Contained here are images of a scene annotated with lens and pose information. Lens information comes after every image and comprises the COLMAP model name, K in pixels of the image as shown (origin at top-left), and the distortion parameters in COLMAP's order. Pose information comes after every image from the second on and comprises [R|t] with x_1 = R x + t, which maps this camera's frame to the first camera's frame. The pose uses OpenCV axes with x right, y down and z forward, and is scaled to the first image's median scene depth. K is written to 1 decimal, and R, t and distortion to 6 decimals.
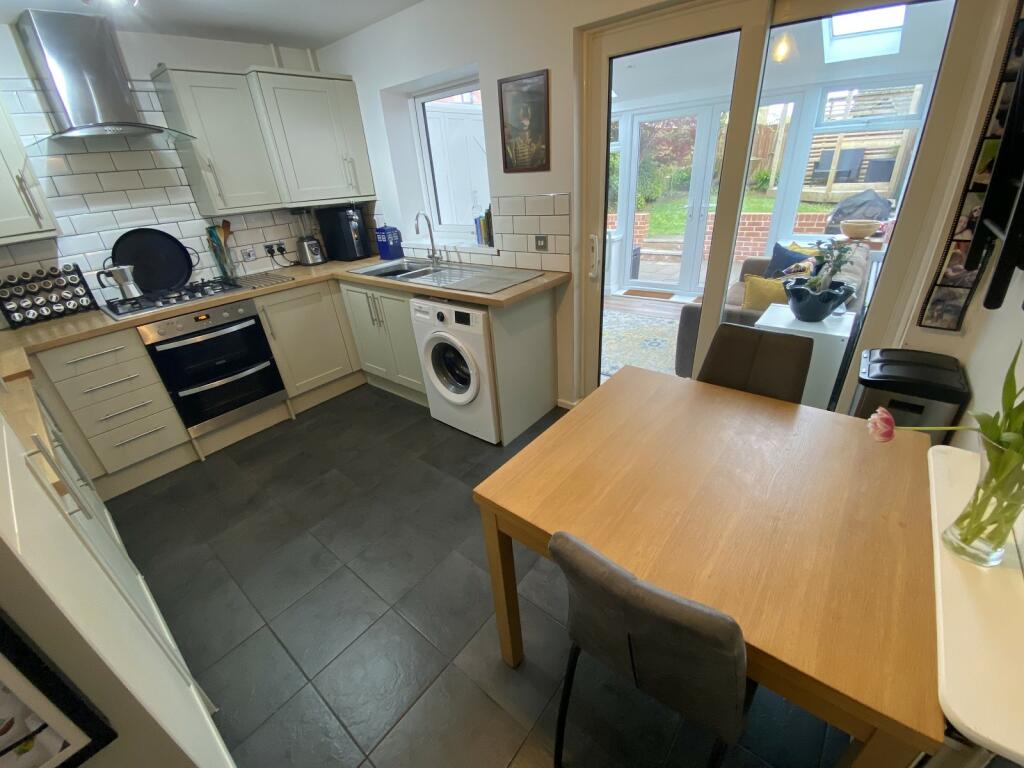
lens RADIAL K [[416.0, 0, 512.0], [0, 416.0, 384.0], [0, 0, 1]] dist [0.022167, -0.022262]
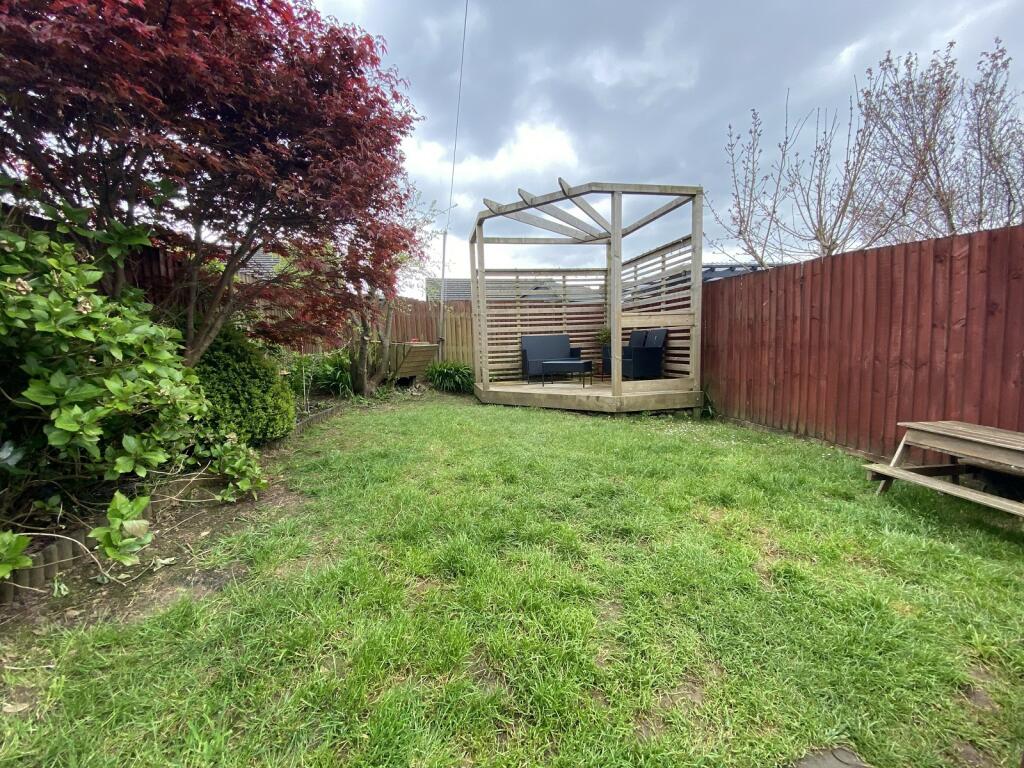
lens RADIAL K [[406.6, 0, 512.0], [0, 406.6, 384.0], [0, 0, 1]] dist [0.017374, -0.020431]
pose [[0.600329, -0.034021, 0.799029, 0.351263], [0.355910, 0.906072, -0.228825, -0.619893], [-0.716193, 0.421753, 0.556050, 1.224638]]
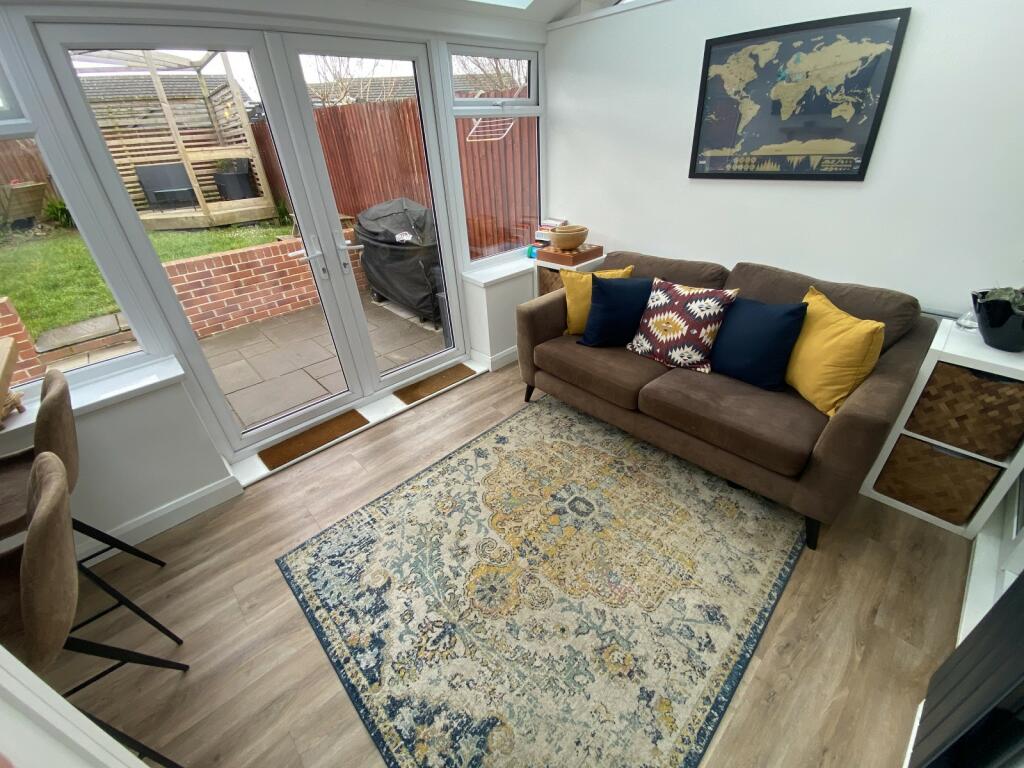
lens RADIAL K [[416.0, 0, 512.0], [0, 416.0, 384.0], [0, 0, 1]] dist [0.022167, -0.022262]
pose [[0.131393, -0.447849, 0.884402, -0.035804], [0.488342, 0.805622, 0.335404, -0.281893], [-0.862704, 0.387821, 0.324557, 0.561438]]
